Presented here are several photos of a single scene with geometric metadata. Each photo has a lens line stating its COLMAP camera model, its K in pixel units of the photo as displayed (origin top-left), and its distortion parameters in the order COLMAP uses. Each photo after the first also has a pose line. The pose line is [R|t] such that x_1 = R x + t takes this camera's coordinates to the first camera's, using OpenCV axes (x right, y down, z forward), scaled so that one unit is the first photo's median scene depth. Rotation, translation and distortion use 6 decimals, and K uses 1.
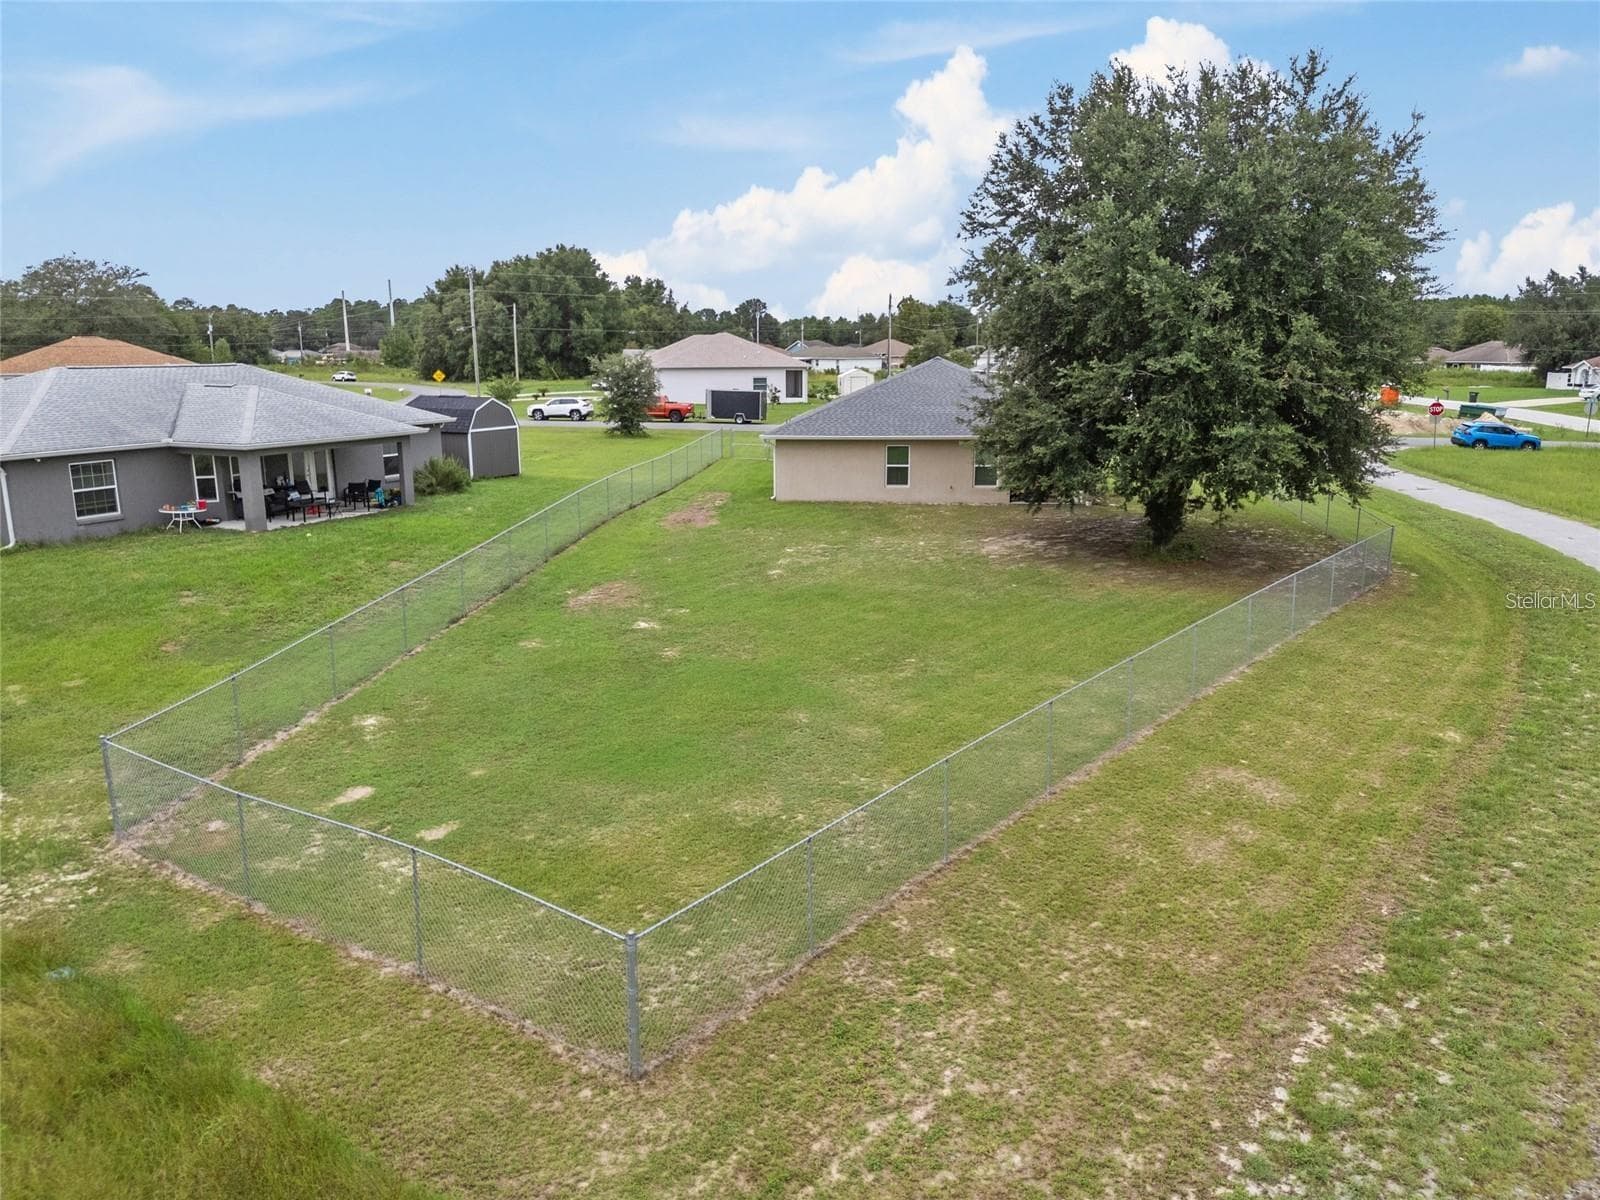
lens RADIAL K [[1173.8, 0, 798.2], [0, 1173.8, 589.0], [0, 0, 1]] dist [0.081956, -0.076140]
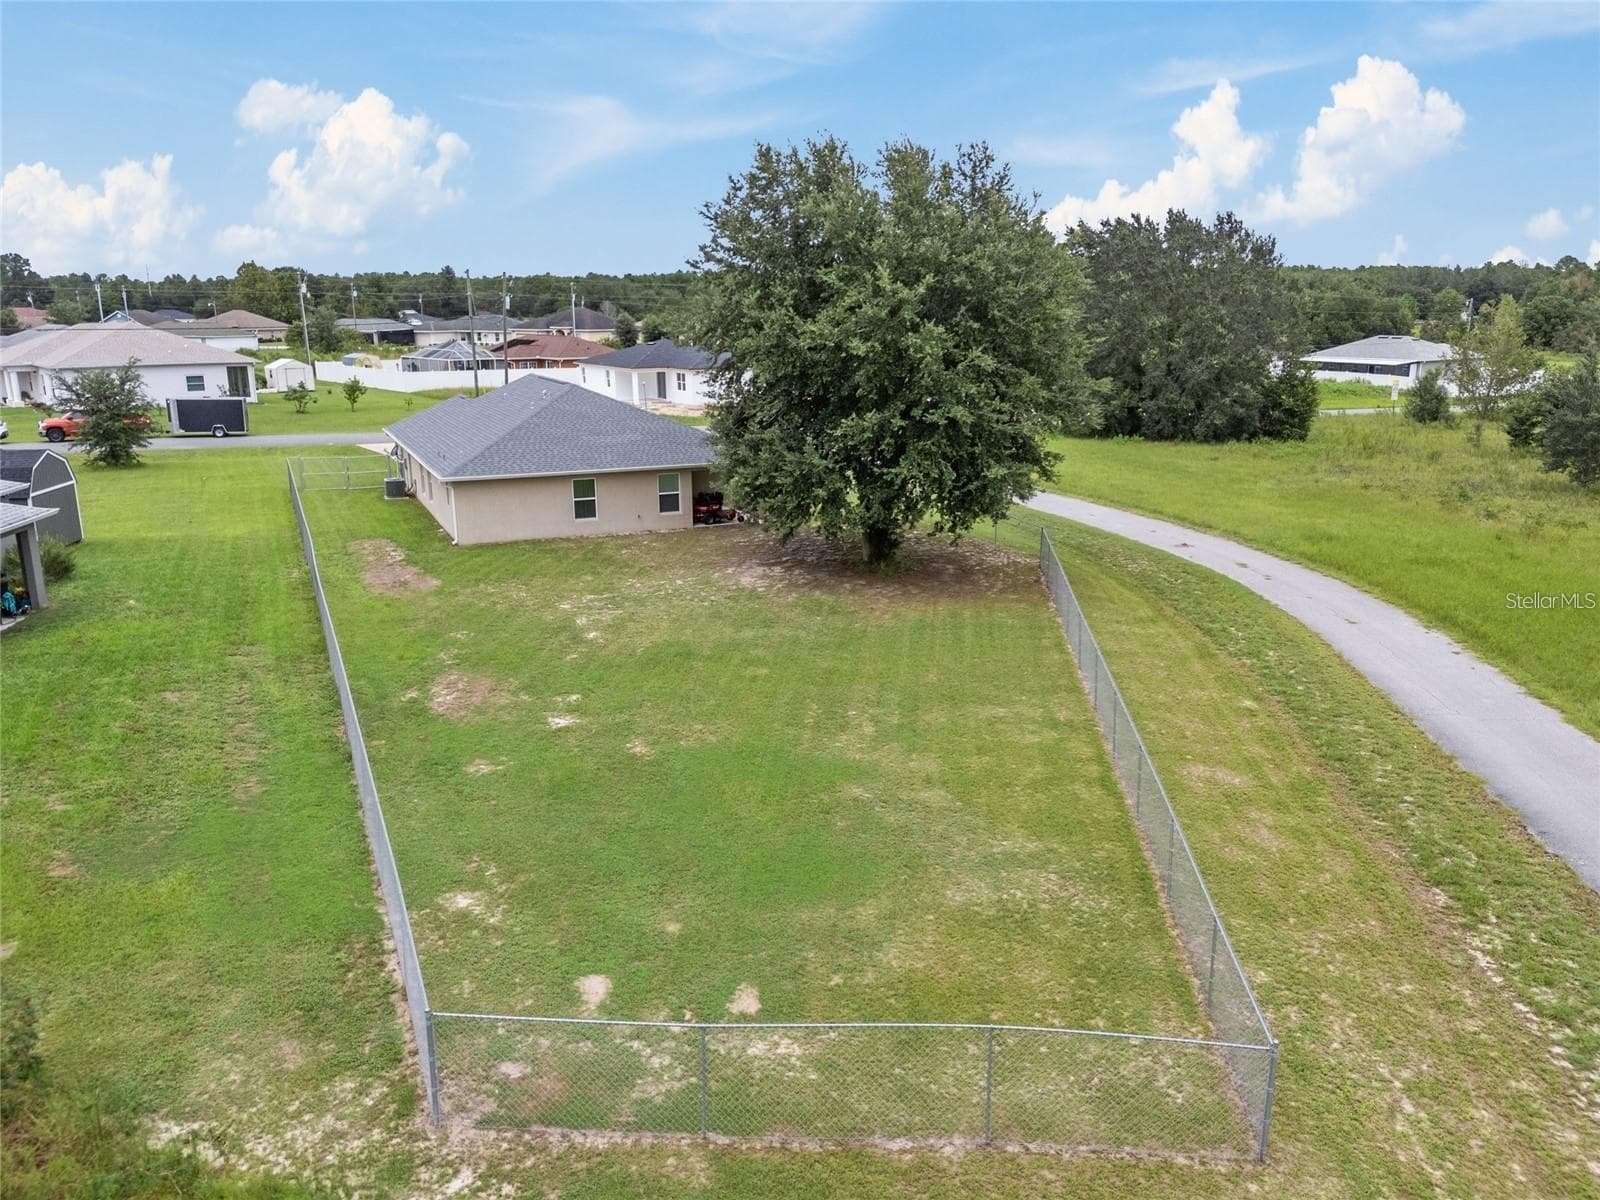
lens RADIAL K [[1173.8, 0, 798.2], [0, 1173.8, 589.0], [0, 0, 1]] dist [0.081956, -0.076140]
pose [[0.851656, -0.122616, 0.509556, -0.327312], [0.106620, 0.992451, 0.060614, -0.083552], [-0.513142, 0.002706, 0.858300, 0.066360]]
